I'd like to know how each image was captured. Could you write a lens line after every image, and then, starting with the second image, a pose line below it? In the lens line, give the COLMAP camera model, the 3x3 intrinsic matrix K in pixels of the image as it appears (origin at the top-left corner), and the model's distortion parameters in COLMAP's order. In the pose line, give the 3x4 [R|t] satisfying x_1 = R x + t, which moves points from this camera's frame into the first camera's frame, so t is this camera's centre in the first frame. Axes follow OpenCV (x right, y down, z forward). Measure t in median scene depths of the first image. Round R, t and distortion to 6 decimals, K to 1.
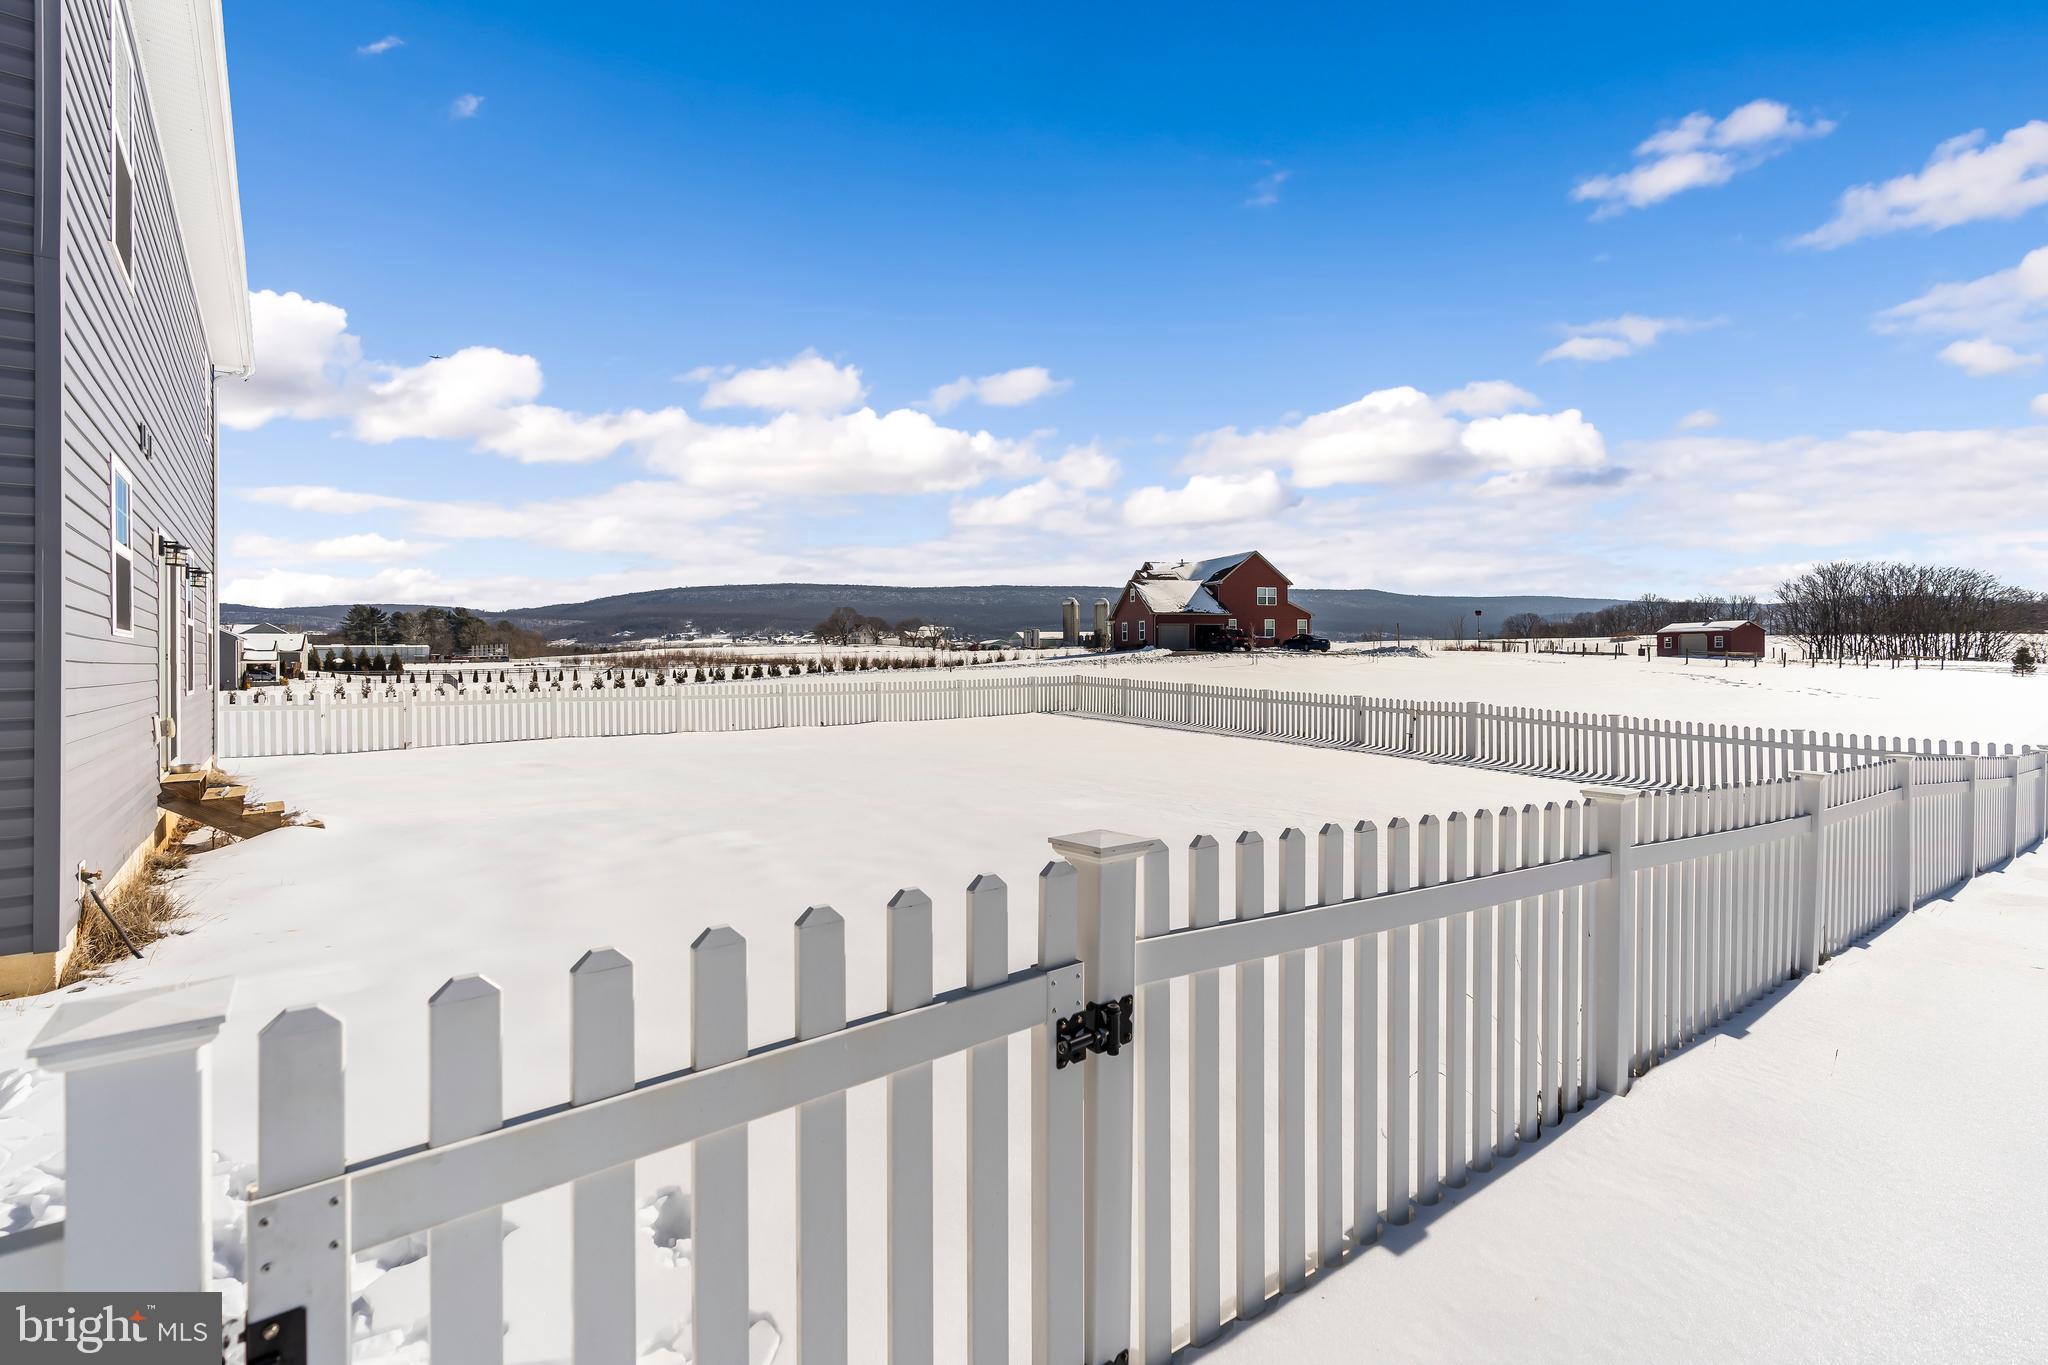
lens RADIAL K [[933.1, 0, 1024.5], [0, 933.1, 634.7], [0, 0, 1]] dist [-0.007799, 0.003266]
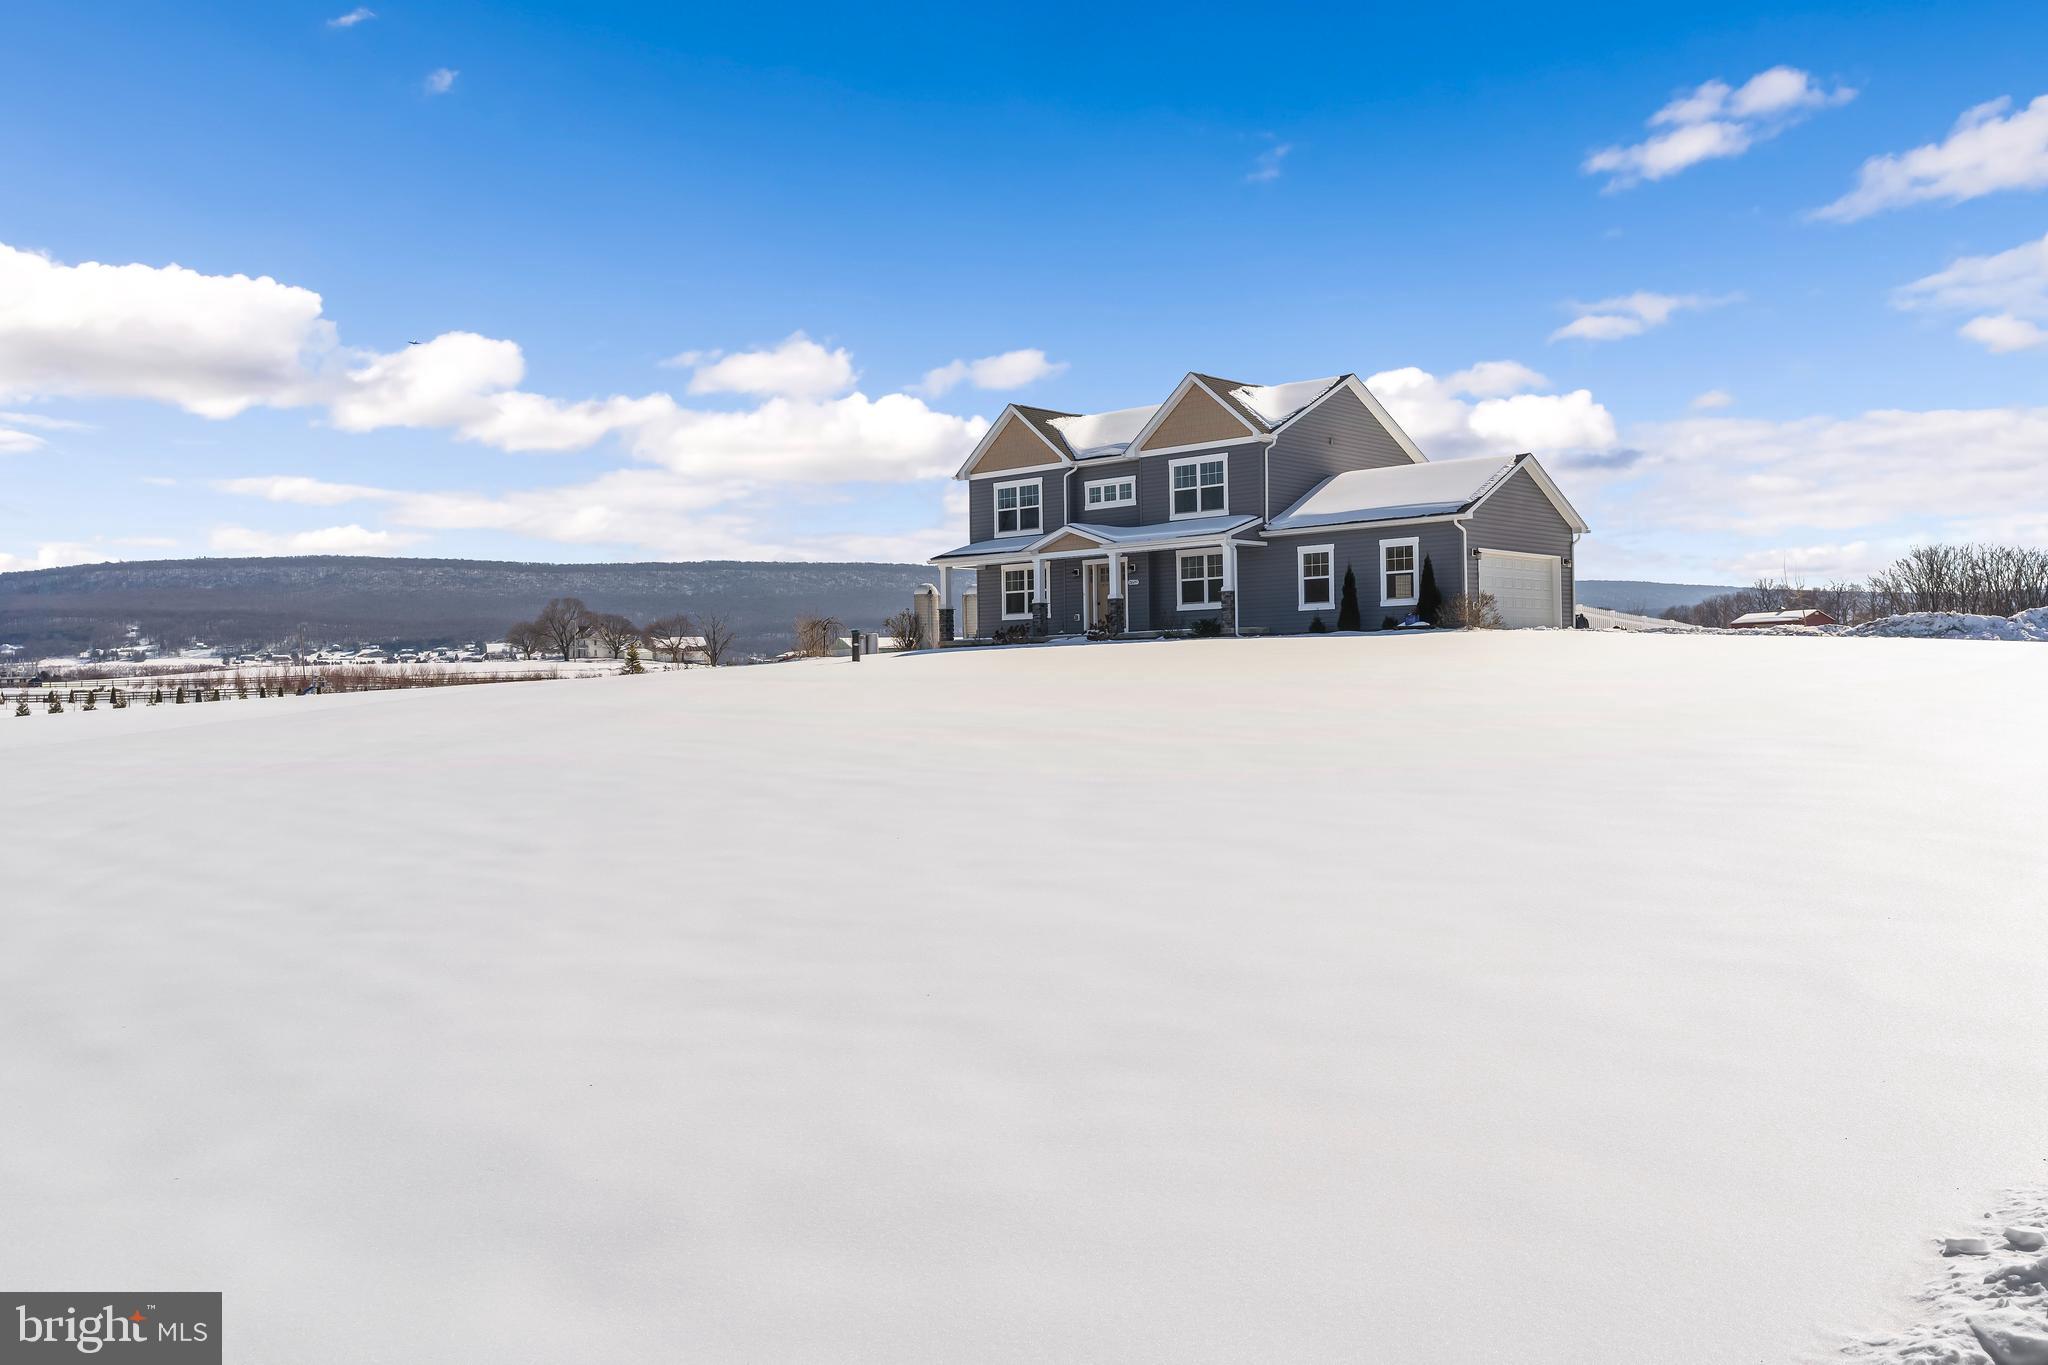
lens RADIAL K [[1558.8, 0, 1025.5], [0, 1558.8, 699.2], [0, 0, 1]] dist [-0.009227, 0.003371]
pose [[0.999980, -0.005720, -0.002569, 0.008232], [0.005773, 0.999759, 0.021192, 0.043432], [0.002447, -0.021206, 0.999772, -0.634688]]
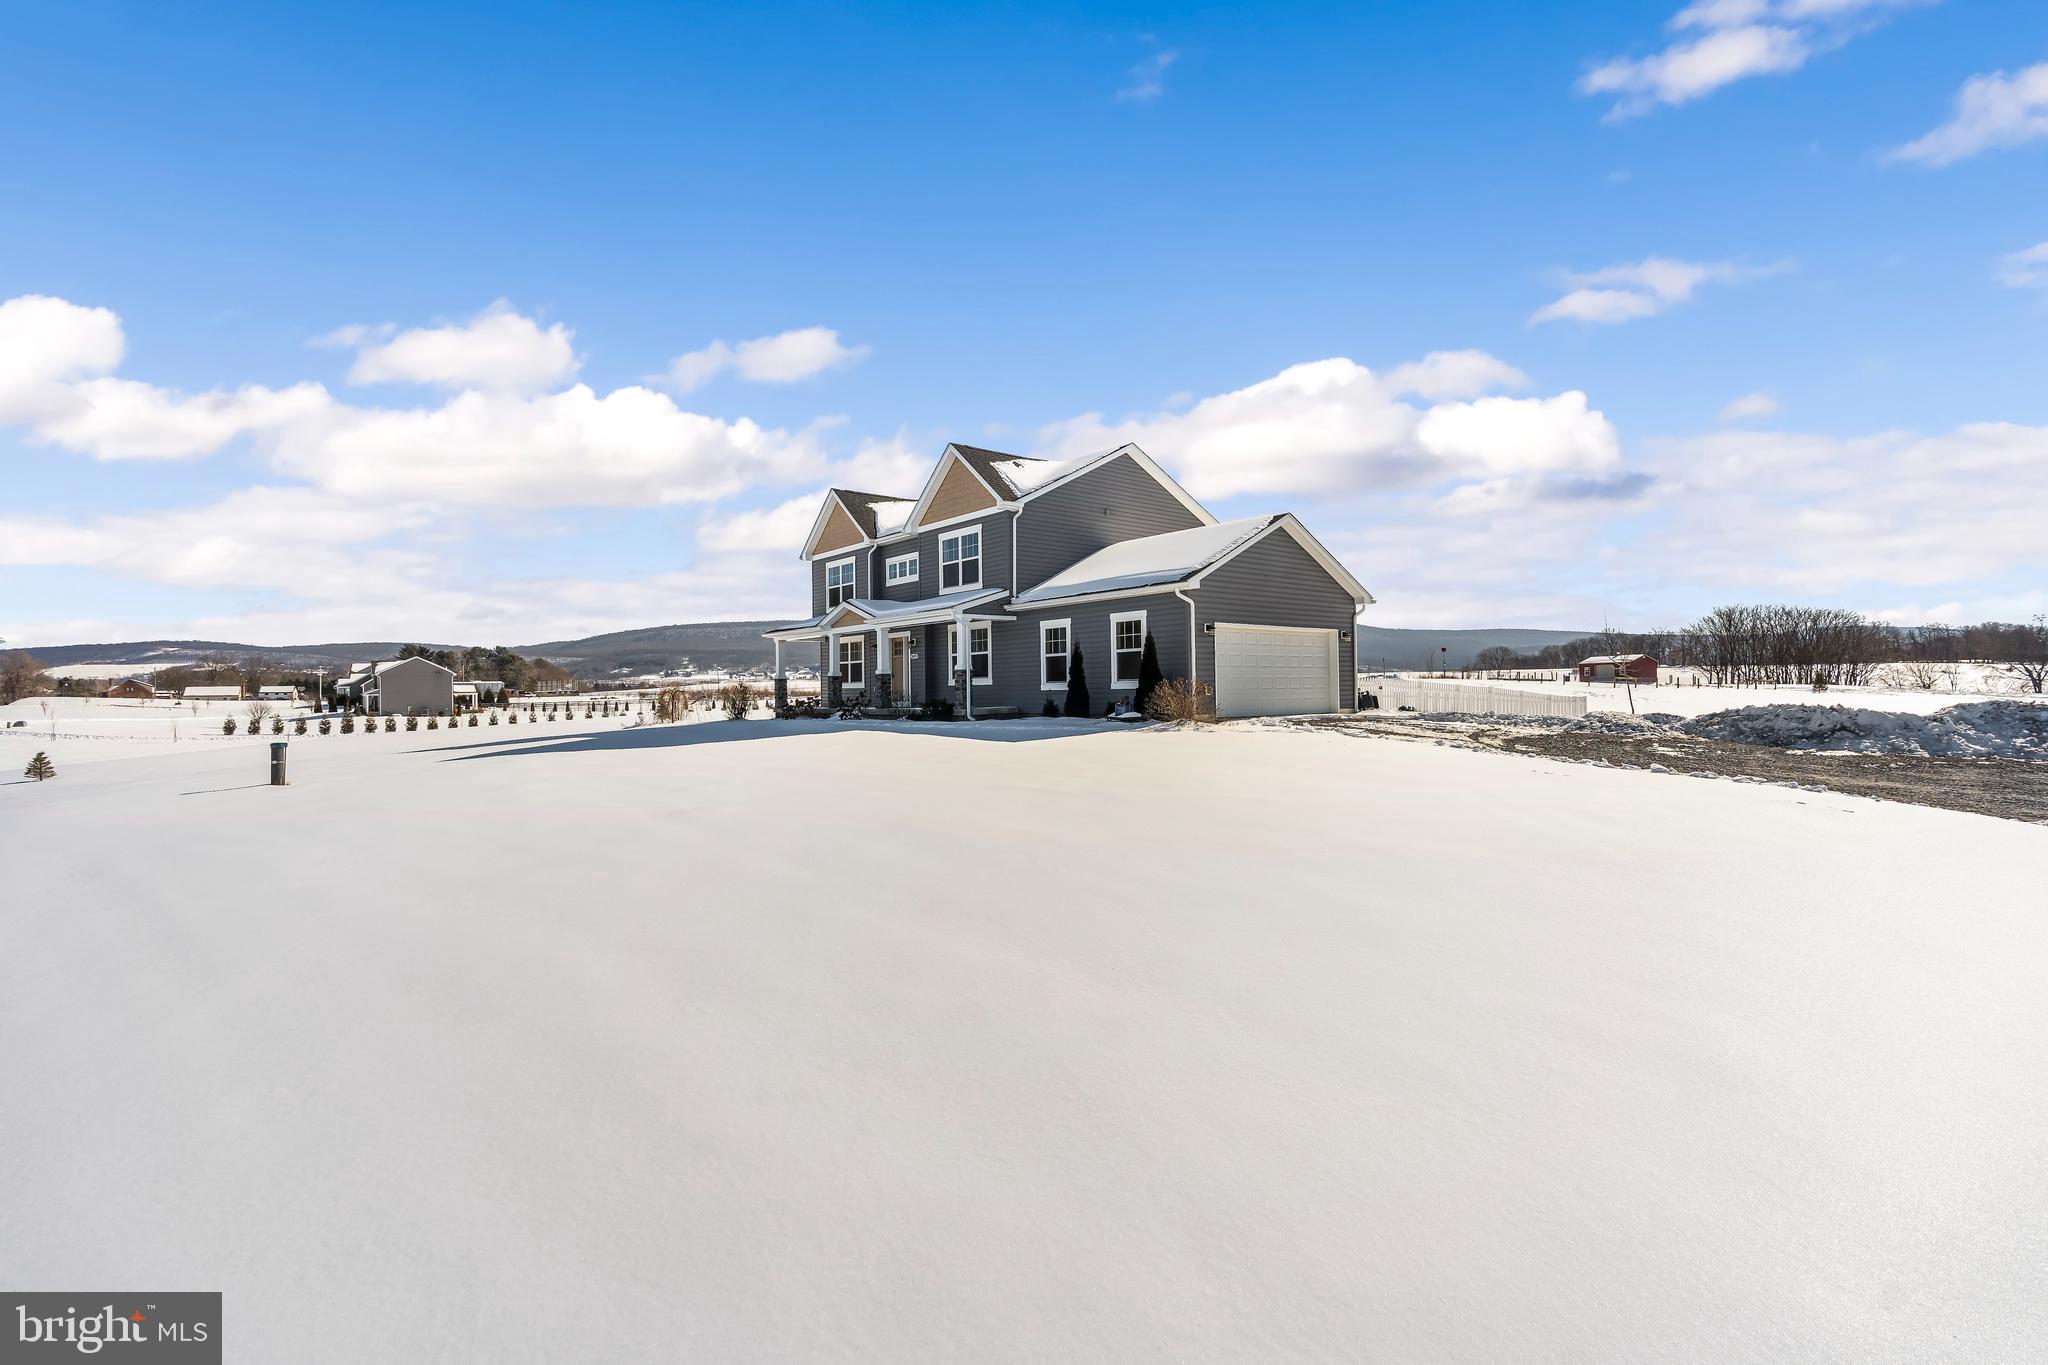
lens RADIAL K [[933.1, 0, 1024.7], [0, 933.1, 693.8], [0, 0, 1]] dist [-0.007799, 0.003266]
pose [[0.999988, 0.004305, 0.002488, 0.168242], [-0.004360, 0.999737, 0.022497, -0.025186], [-0.002391, -0.022507, 0.999744, 0.284666]]
